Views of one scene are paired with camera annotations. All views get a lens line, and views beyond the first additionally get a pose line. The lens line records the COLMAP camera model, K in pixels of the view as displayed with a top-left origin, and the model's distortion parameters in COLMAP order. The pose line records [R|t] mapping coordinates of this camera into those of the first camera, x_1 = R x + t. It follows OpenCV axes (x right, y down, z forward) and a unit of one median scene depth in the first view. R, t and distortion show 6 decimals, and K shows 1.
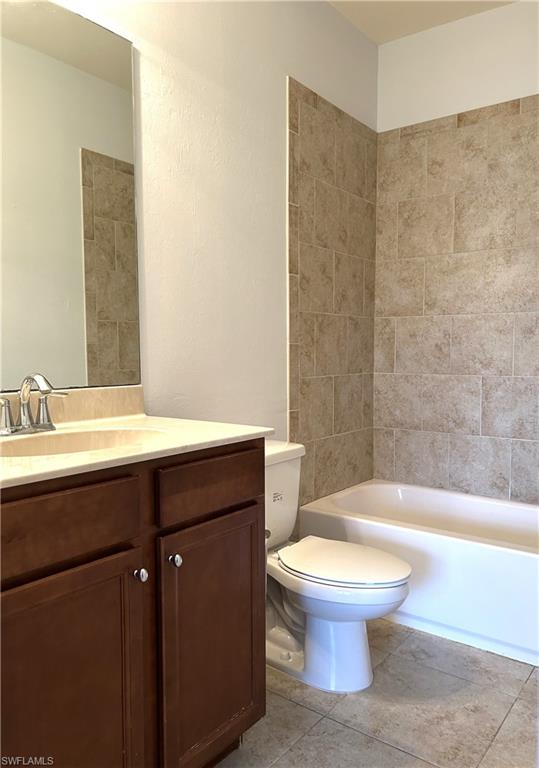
lens RADIAL K [[588.9, 0, 269.4], [0, 588.9, 390.7], [0, 0, 1]] dist [0.001717, -0.004034]
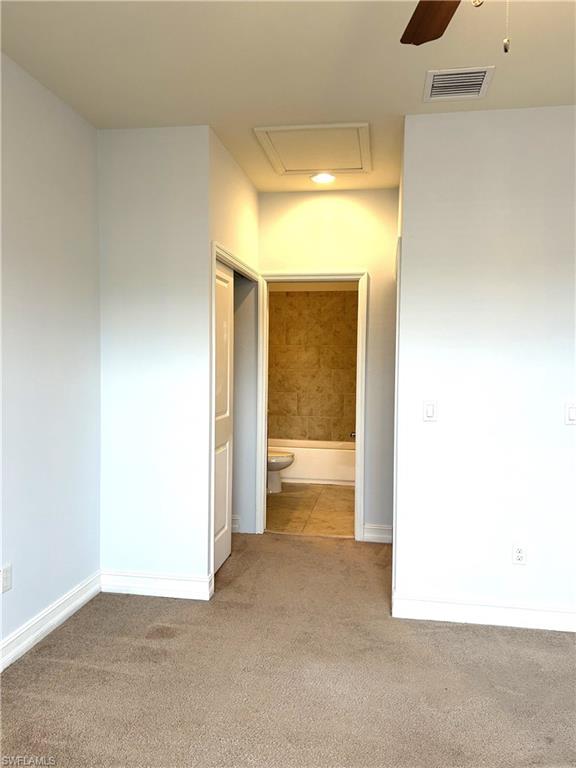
lens RADIAL K [[586.4, 0, 288.0], [0, 586.4, 382.3], [0, 0, 1]] dist [0.057289, -0.034736]
pose [[0.884760, 0.004950, 0.466020, -0.857581], [0.018374, 0.998796, -0.045492, 0.044055], [-0.465684, 0.048812, 0.883604, -1.237858]]
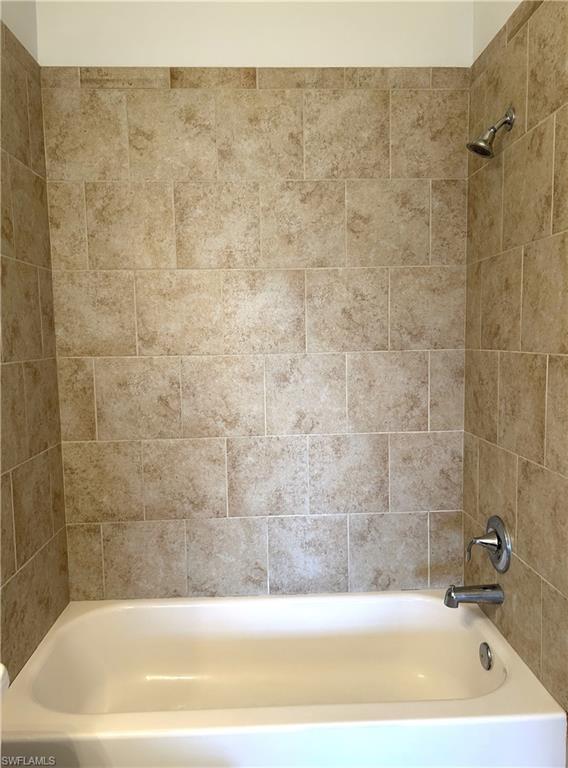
lens RADIAL K [[586.4, 0, 285.9], [0, 586.4, 386.0], [0, 0, 1]] dist [0.057289, -0.034736]
pose [[0.771277, -0.067328, 0.632929, -0.043980], [0.061600, 0.997618, 0.031058, -0.106121], [-0.633512, 0.015034, 0.773587, 0.368536]]
